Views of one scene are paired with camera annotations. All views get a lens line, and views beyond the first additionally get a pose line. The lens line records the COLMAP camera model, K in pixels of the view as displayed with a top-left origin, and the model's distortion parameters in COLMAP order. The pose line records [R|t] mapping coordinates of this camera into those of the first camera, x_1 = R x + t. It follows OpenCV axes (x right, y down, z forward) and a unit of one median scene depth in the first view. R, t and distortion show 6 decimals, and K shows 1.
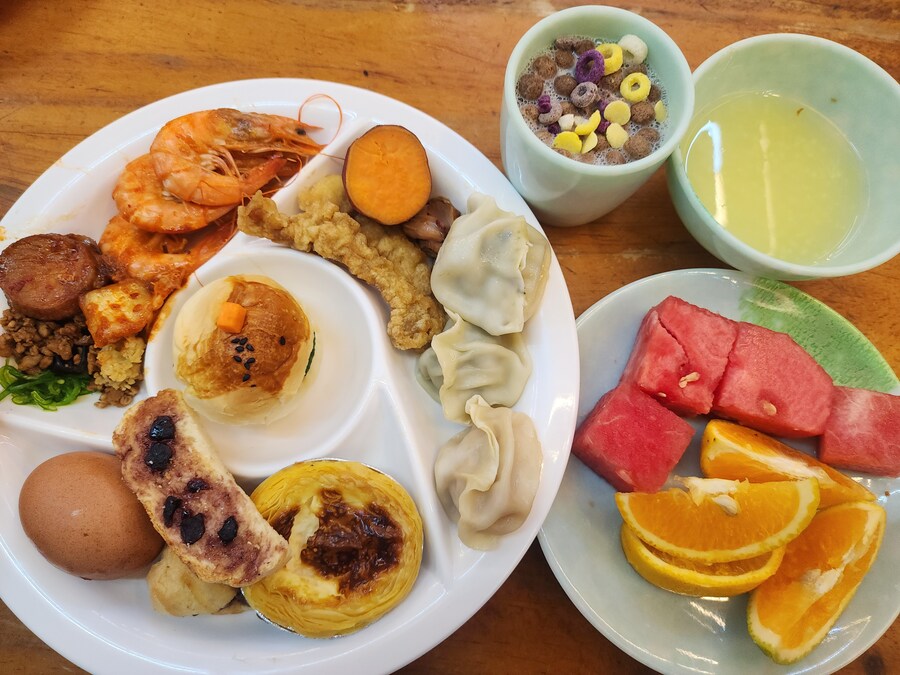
lens RADIAL K [[608.3, 0, 450.0], [0, 608.3, 337.5], [0, 0, 1]] dist [0.003912, -0.021114]
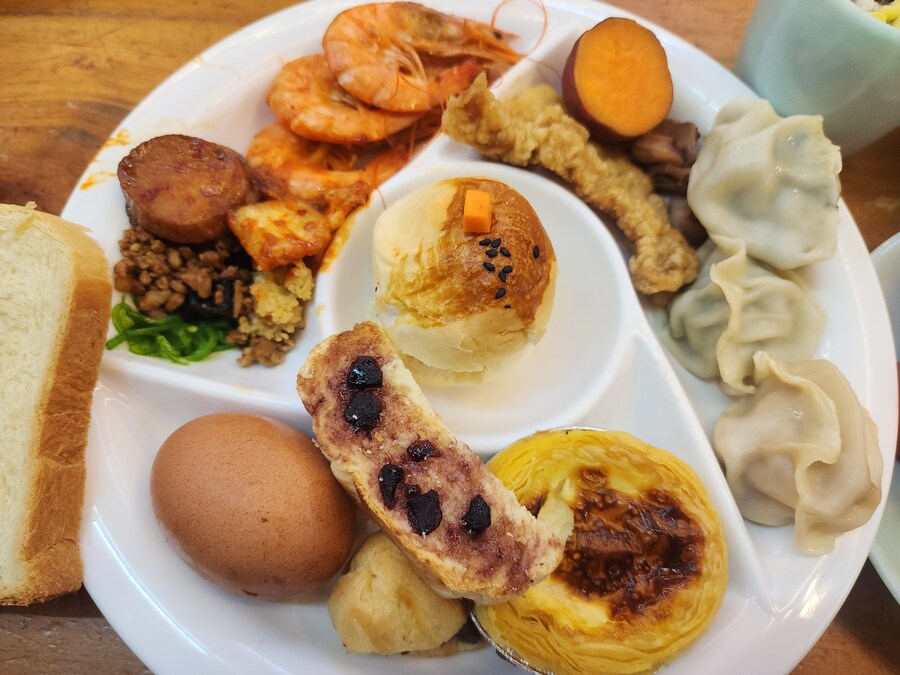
lens RADIAL K [[638.5, 0, 450.0], [0, 638.5, 337.5], [0, 0, 1]] dist [-0.007006, -0.042510]
pose [[0.999830, 0.010273, 0.015332, -0.370055], [-0.008271, 0.992075, -0.125372, 0.191958], [-0.016498, 0.125224, 0.991991, 0.252390]]
